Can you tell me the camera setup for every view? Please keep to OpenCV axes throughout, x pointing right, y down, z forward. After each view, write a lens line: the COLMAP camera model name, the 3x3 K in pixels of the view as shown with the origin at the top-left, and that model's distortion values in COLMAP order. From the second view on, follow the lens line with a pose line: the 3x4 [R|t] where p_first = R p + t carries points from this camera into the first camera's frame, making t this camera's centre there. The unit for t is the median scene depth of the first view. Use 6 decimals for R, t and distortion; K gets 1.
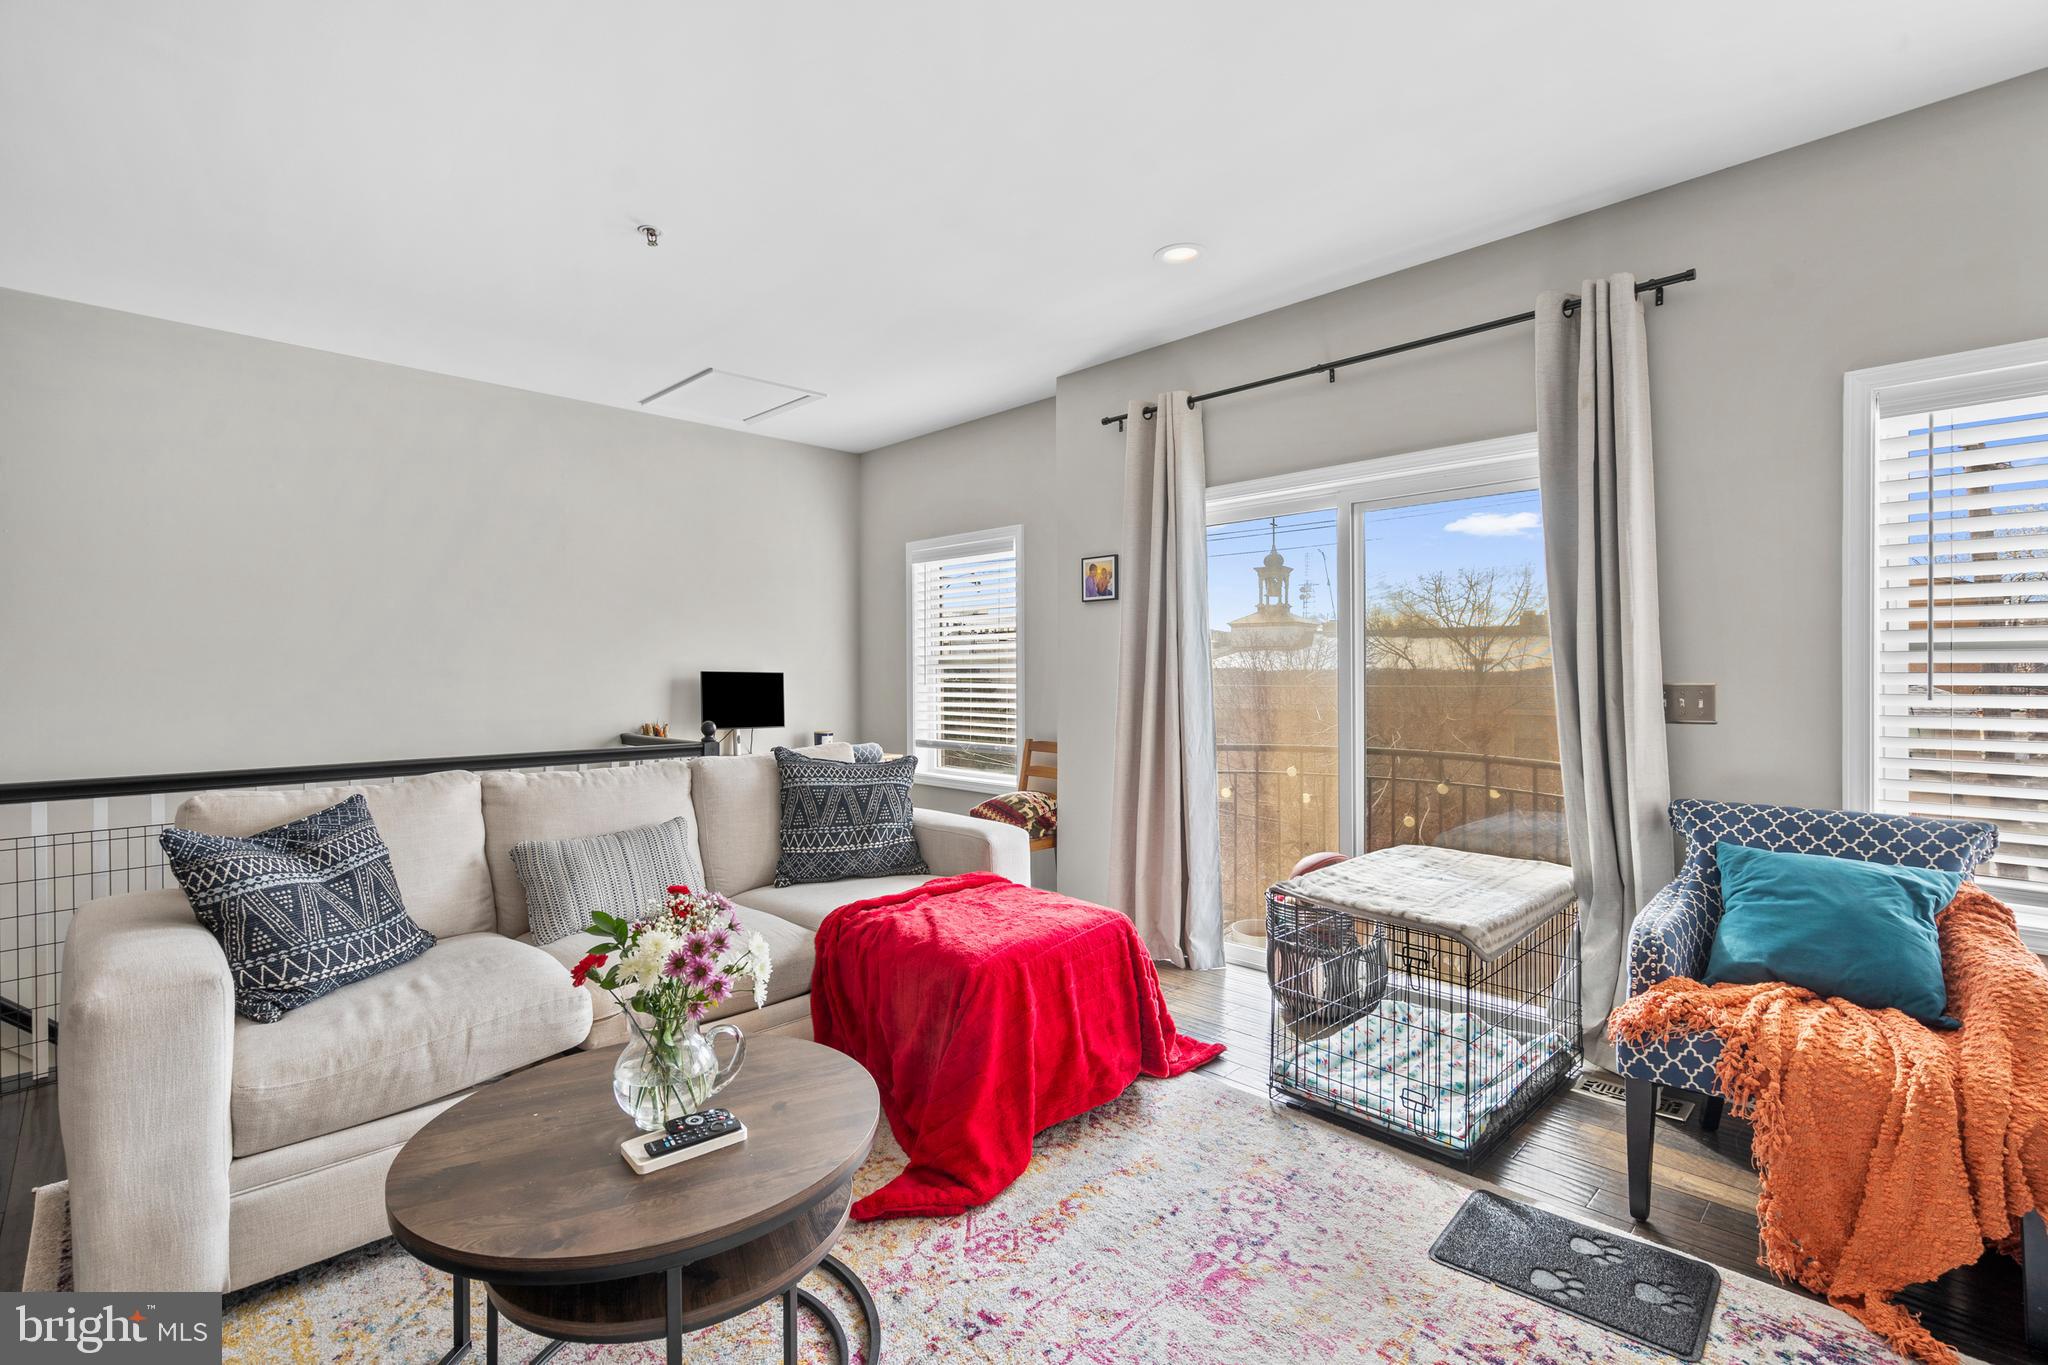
lens RADIAL K [[945.8, 0, 1024.5], [0, 945.8, 669.6], [0, 0, 1]] dist [-0.004843, 0.002780]
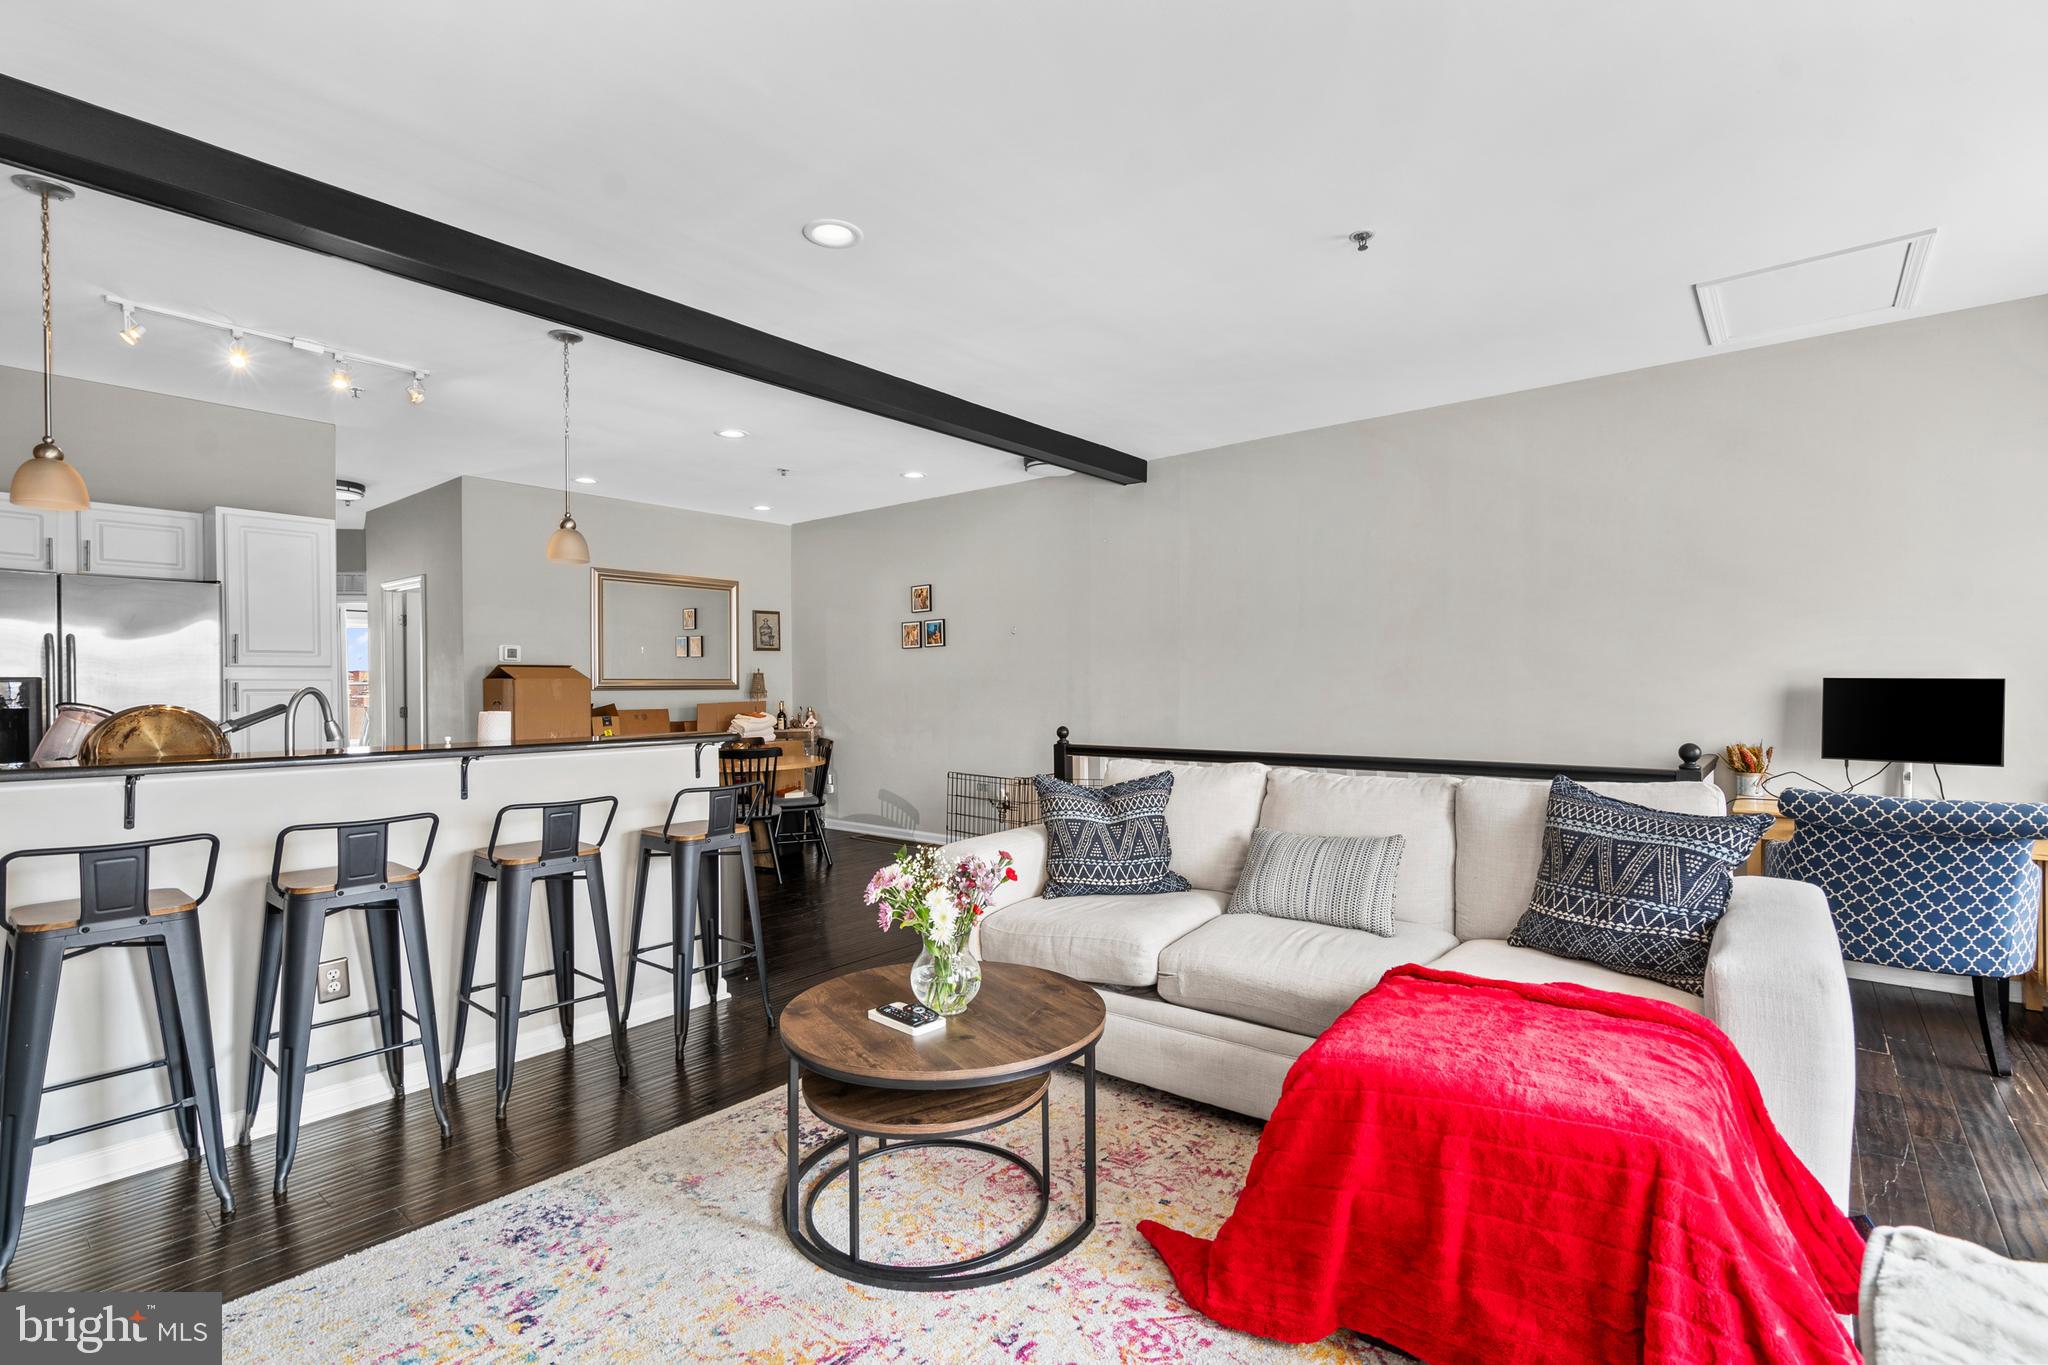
lens RADIAL K [[945.8, 0, 1021.1], [0, 945.8, 694.5], [0, 0, 1]] dist [-0.004843, 0.002780]
pose [[0.088203, 0.010418, -0.996048, 0.660149], [0.009795, 0.999888, 0.011325, 0.001057], [0.996054, -0.010755, 0.088091, 0.656563]]
